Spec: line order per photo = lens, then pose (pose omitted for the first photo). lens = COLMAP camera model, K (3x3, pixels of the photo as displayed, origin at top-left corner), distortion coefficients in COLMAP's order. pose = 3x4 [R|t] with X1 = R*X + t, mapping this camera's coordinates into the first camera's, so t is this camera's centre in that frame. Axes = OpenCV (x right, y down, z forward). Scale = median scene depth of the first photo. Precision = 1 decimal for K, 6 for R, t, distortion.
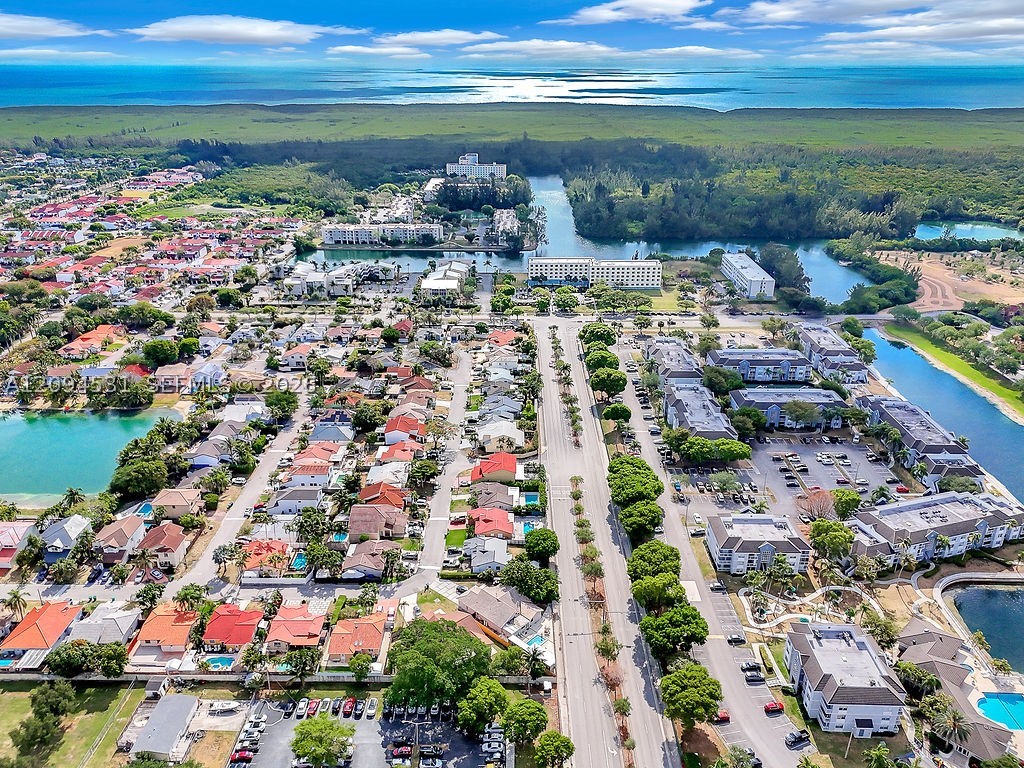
lens RADIAL K [[762.4, 0, 512.0], [0, 762.4, 384.0], [0, 0, 1]] dist [0.084630, -0.077887]
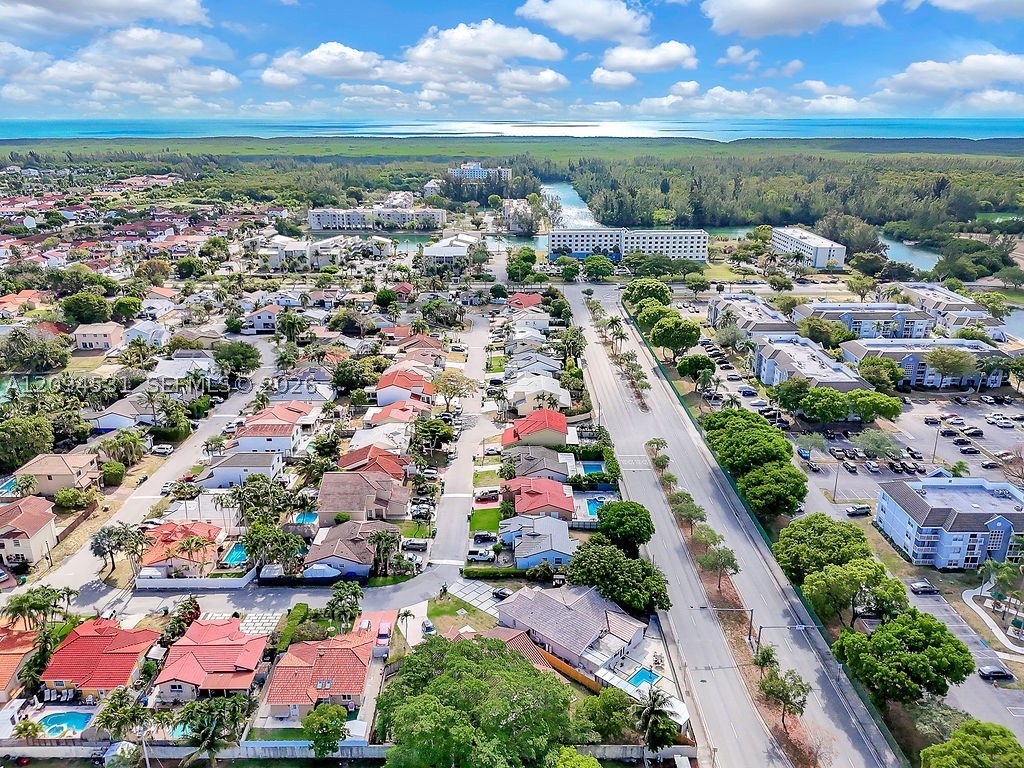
lens RADIAL K [[762.4, 0, 512.0], [0, 762.4, 384.0], [0, 0, 1]] dist [0.084630, -0.077887]
pose [[0.999966, -0.006642, 0.004888, -0.047009], [0.006926, 0.998138, -0.060601, 0.111107], [-0.004476, 0.060633, 0.998150, 0.308991]]
